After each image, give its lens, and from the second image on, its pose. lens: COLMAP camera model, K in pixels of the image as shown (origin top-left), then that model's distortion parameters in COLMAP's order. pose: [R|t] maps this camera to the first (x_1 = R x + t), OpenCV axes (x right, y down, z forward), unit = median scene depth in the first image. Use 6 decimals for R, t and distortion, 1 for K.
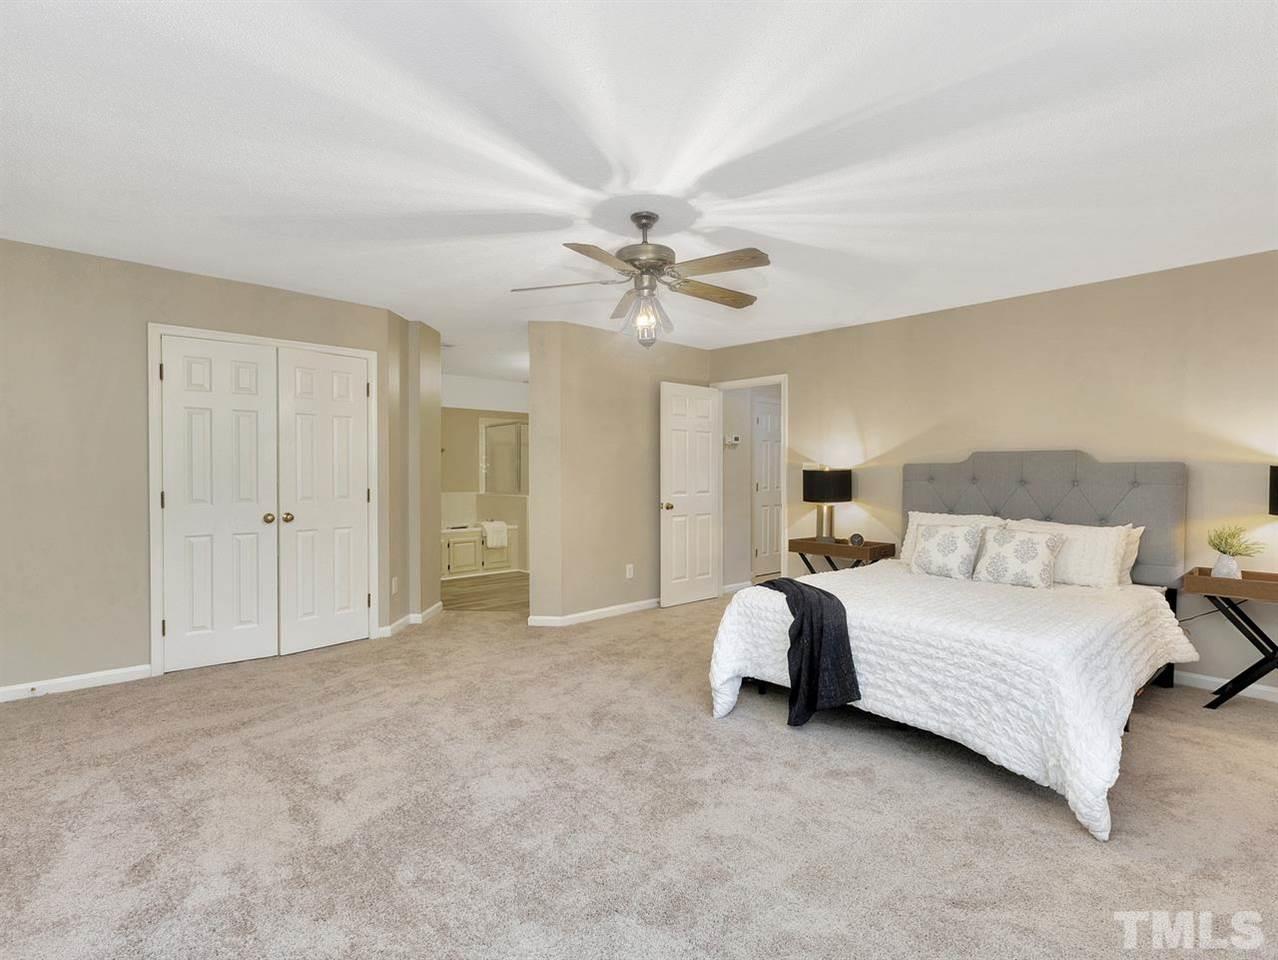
lens RADIAL K [[652.4, 0, 636.4], [0, 652.4, 485.1], [0, 0, 1]] dist [0.003614, 0.001159]
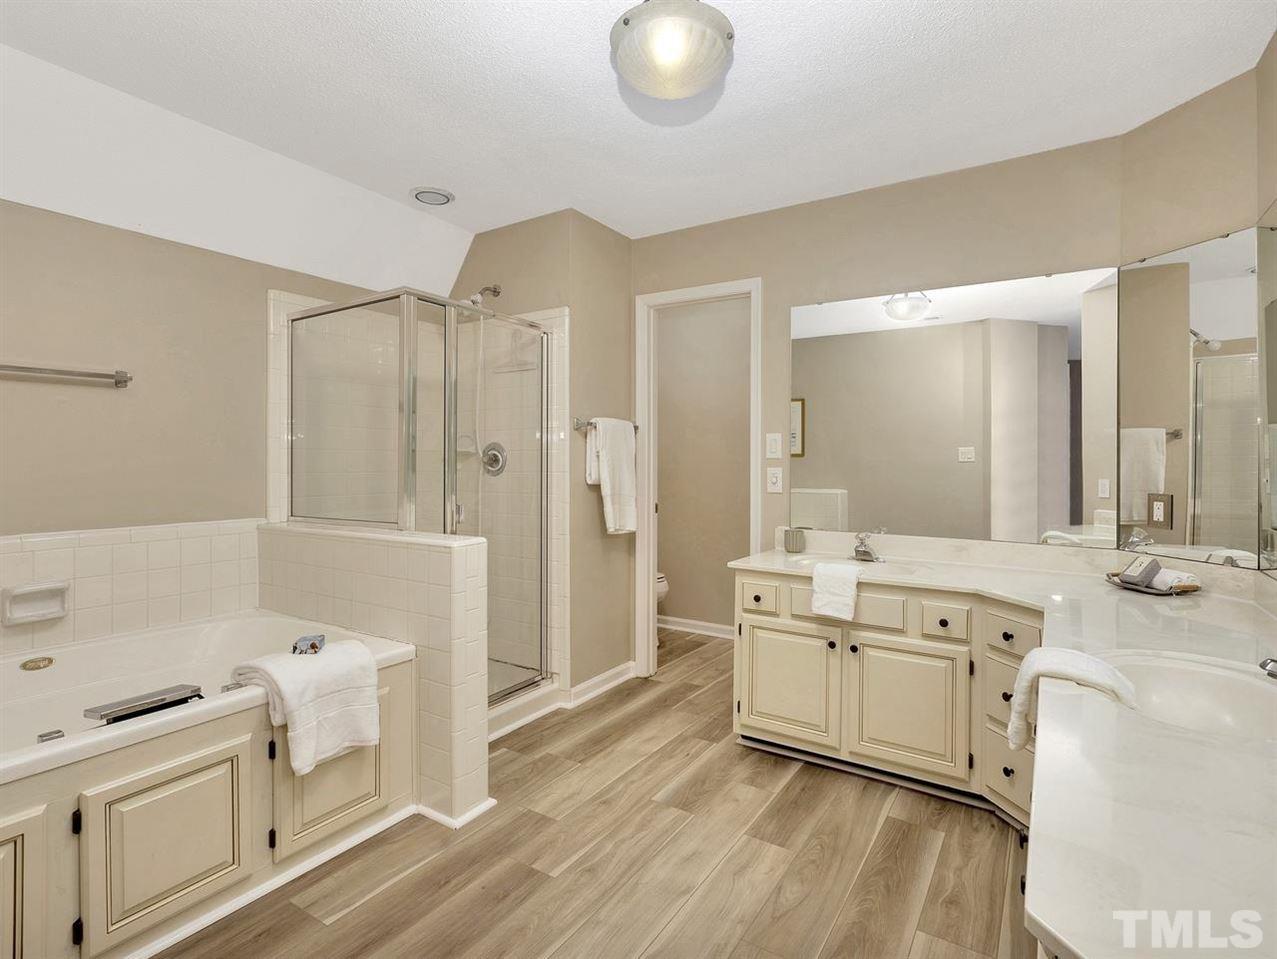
lens RADIAL K [[651.9, 0, 638.0], [0, 651.9, 473.6], [0, 0, 1]] dist [0.003614, 0.001159]
pose [[0.967631, -0.001617, 0.252364, -0.163028], [0.002992, 0.999983, -0.005068, -0.011838], [-0.252351, 0.005659, 0.967619, 0.721985]]
